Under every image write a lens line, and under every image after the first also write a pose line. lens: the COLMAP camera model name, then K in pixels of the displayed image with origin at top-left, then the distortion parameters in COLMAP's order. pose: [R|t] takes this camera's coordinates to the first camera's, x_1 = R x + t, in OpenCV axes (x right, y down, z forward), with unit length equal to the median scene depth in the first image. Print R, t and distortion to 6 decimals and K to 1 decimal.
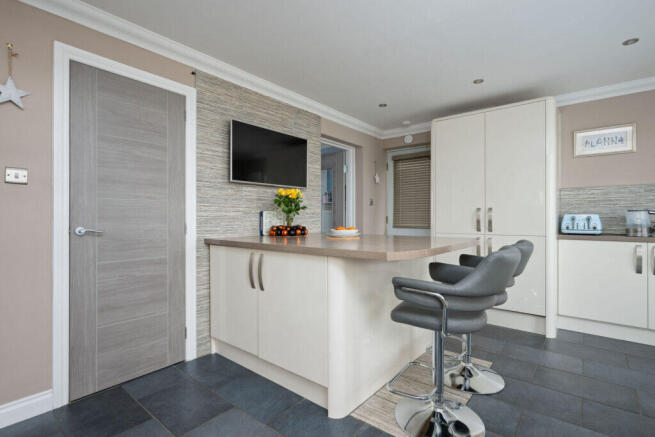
lens RADIAL K [[315.0, 0, 325.5], [0, 315.0, 216.7], [0, 0, 1]] dist [-0.000354, 0.000467]
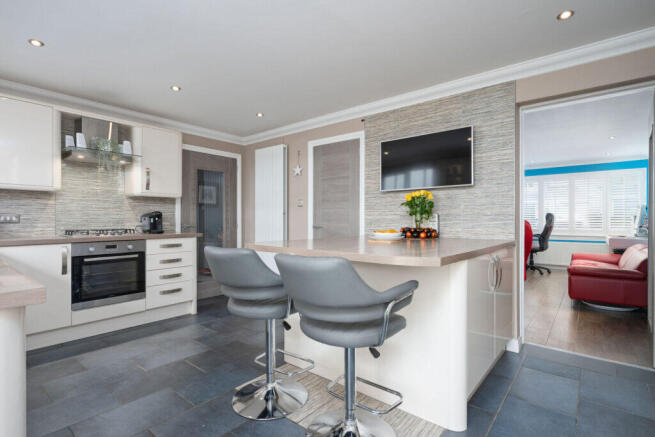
lens RADIAL K [[315.0, 0, 325.5], [0, 315.0, 216.7], [0, 0, 1]] dist [-0.000354, 0.000467]
pose [[0.010945, -0.010974, -0.999880, 0.982940], [0.004301, 0.999931, -0.010928, 0.002343], [0.999931, -0.004181, 0.010991, 0.777950]]
